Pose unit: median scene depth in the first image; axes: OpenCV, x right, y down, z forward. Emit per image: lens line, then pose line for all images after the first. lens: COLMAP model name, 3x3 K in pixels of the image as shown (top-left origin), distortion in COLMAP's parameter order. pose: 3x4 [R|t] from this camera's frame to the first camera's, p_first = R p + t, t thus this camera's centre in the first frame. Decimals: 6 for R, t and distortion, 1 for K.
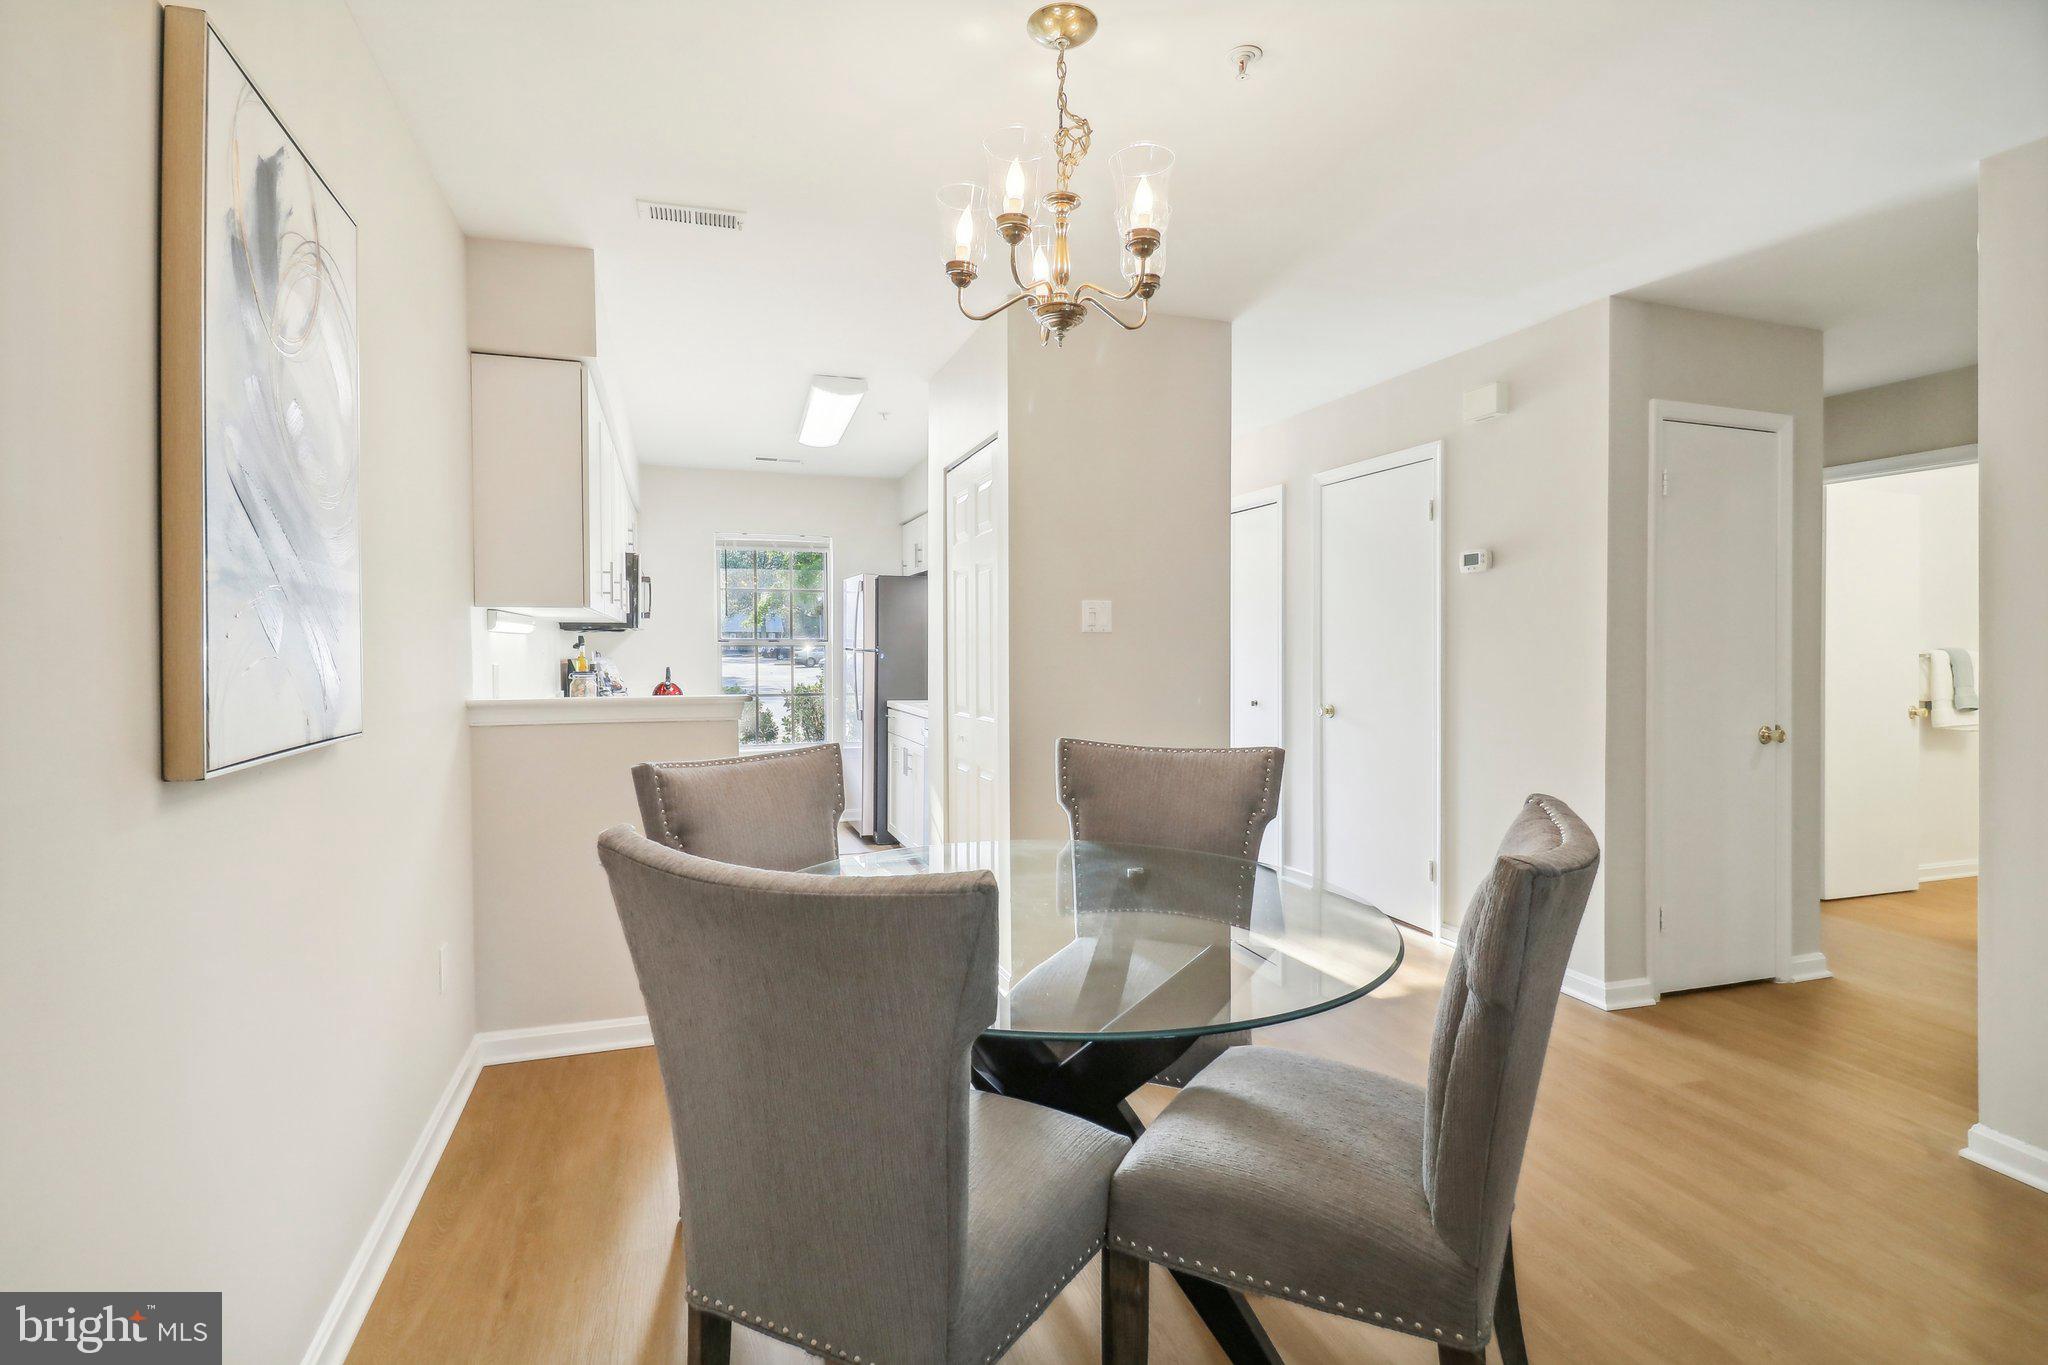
lens RADIAL K [[984.0, 0, 1025.3], [0, 984.0, 669.6], [0, 0, 1]] dist [-0.001688, -0.013740]
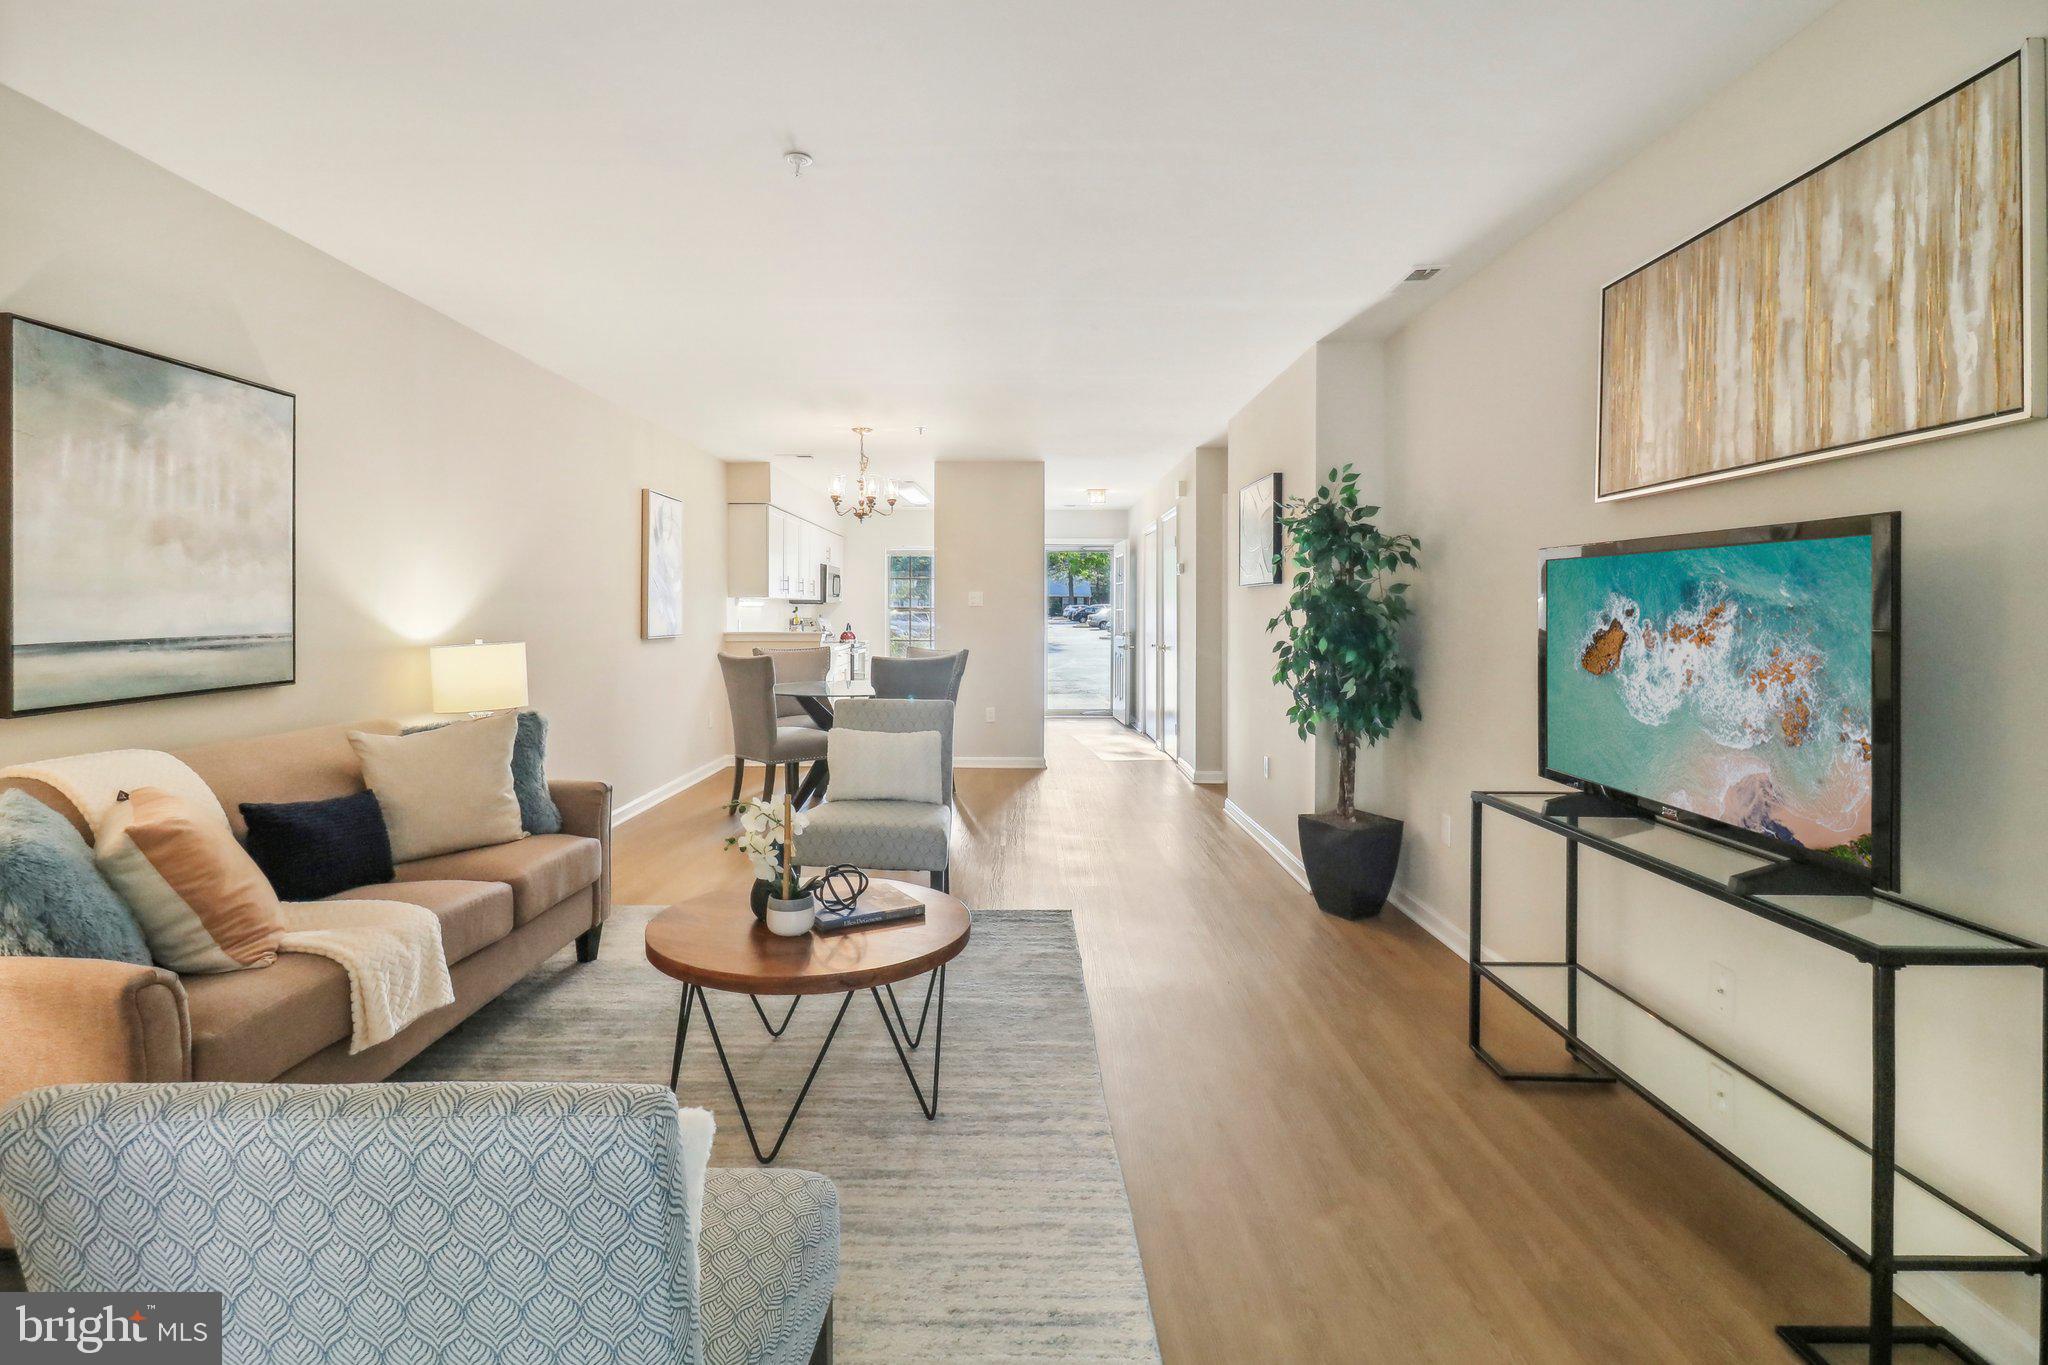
lens RADIAL K [[992.6, 0, 1019.6], [0, 992.6, 621.6], [0, 0, 1]] dist [0.002927, 0.000641]
pose [[0.947803, 0.005854, -0.318803, 0.622238], [-0.011219, 0.999825, -0.014995, 0.019128], [0.318659, 0.017789, 0.947702, -0.774240]]
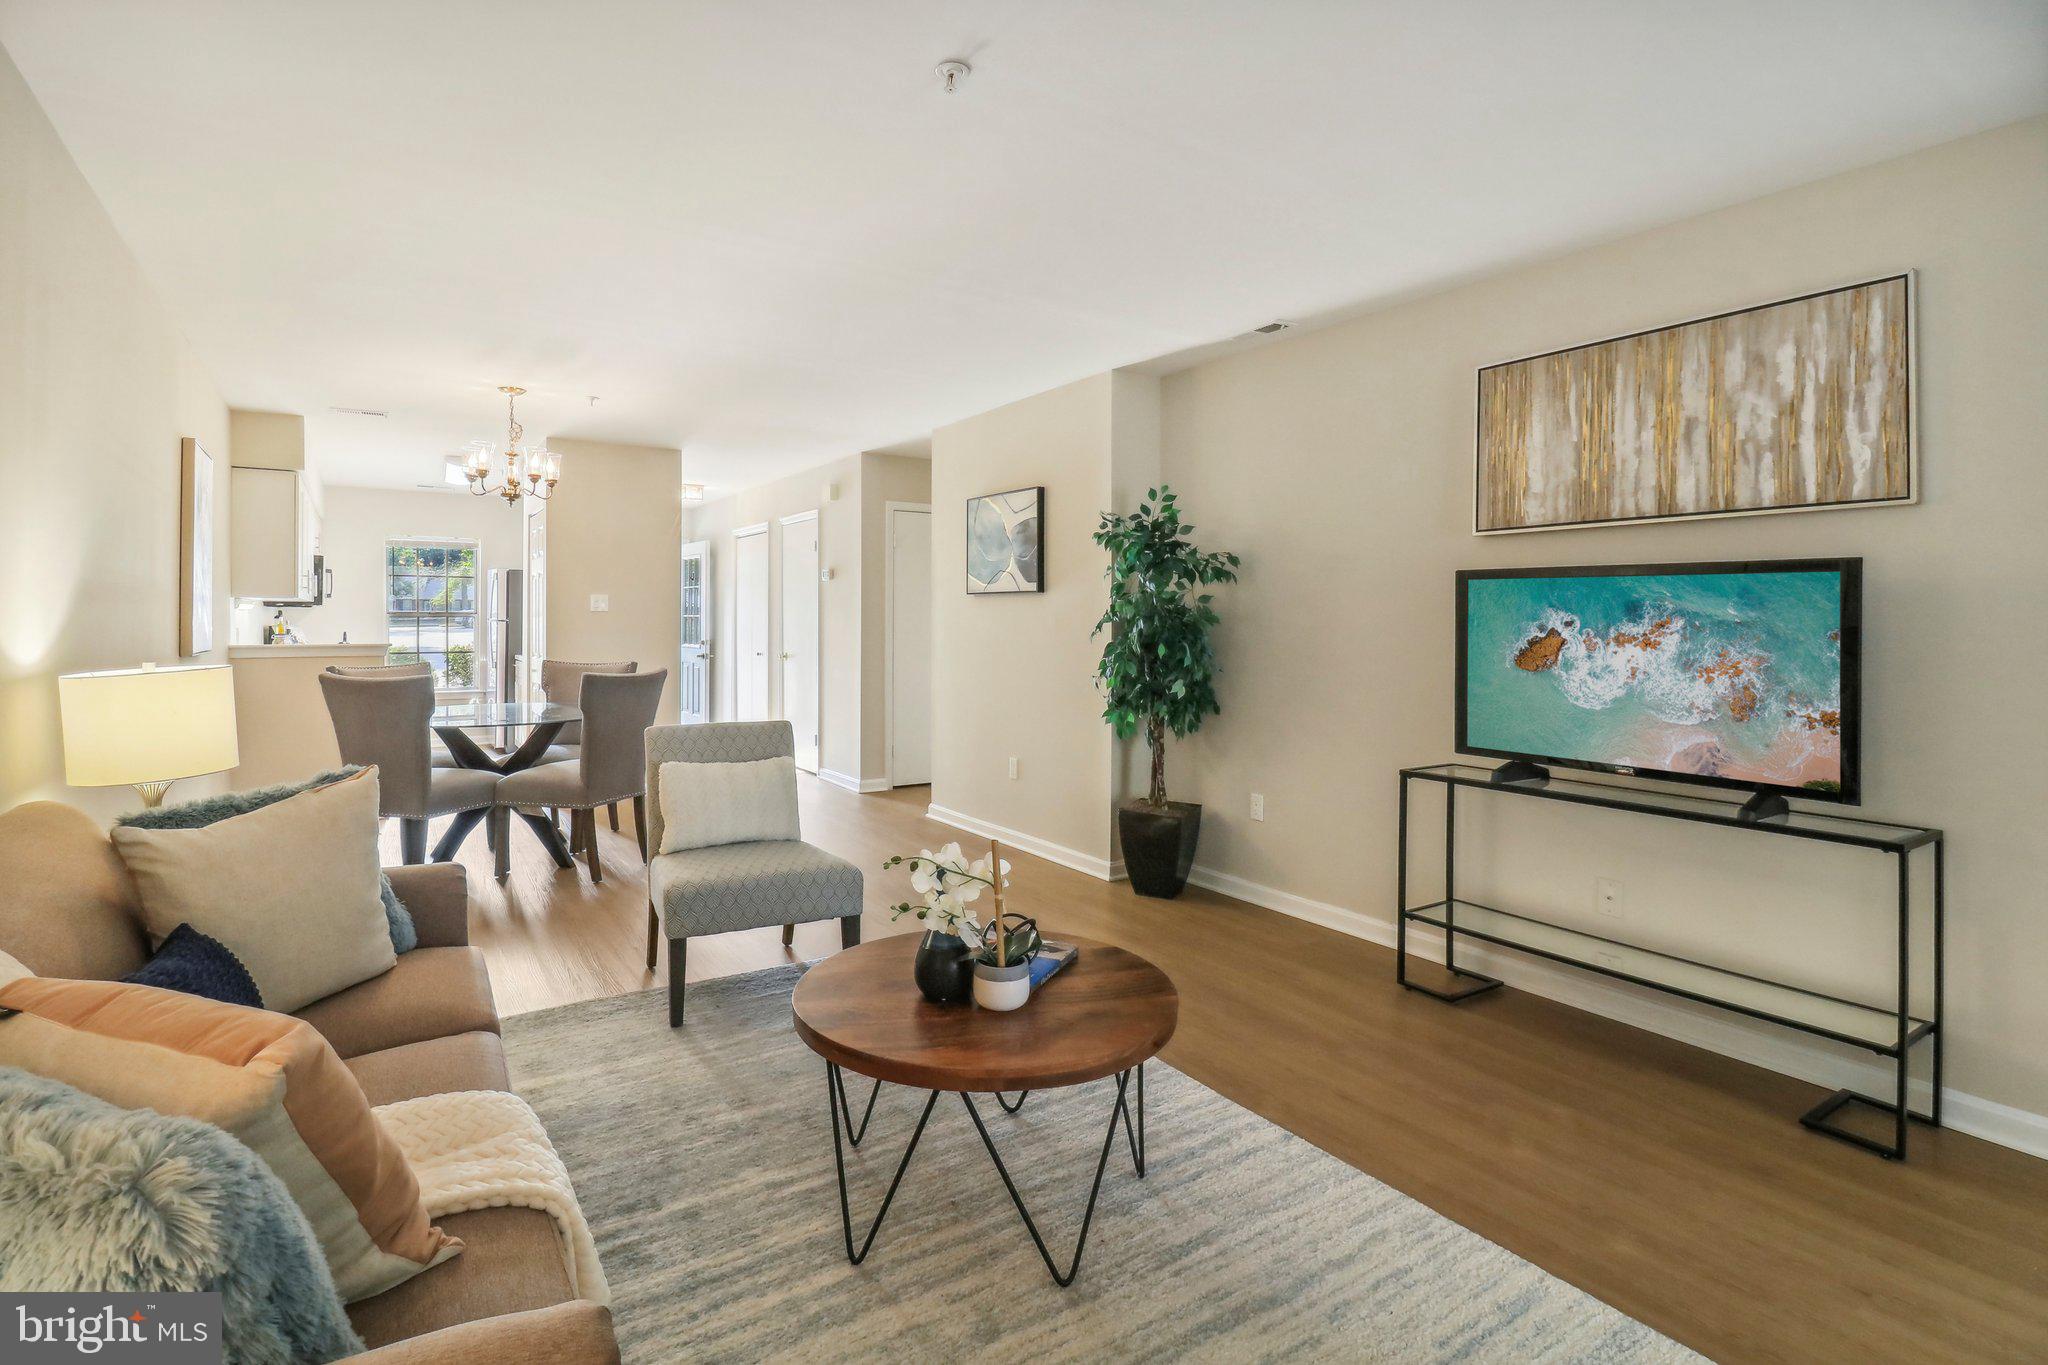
lens RADIAL K [[973.9, 0, 1018.3], [0, 973.9, 618.7], [0, 0, 1]] dist [0.003000, -0.012020]
pose [[0.967155, 0.004462, 0.254149, 0.266387], [0.001469, 0.999731, -0.023141, 0.014946], [-0.254184, 0.022754, 0.966888, -0.732411]]
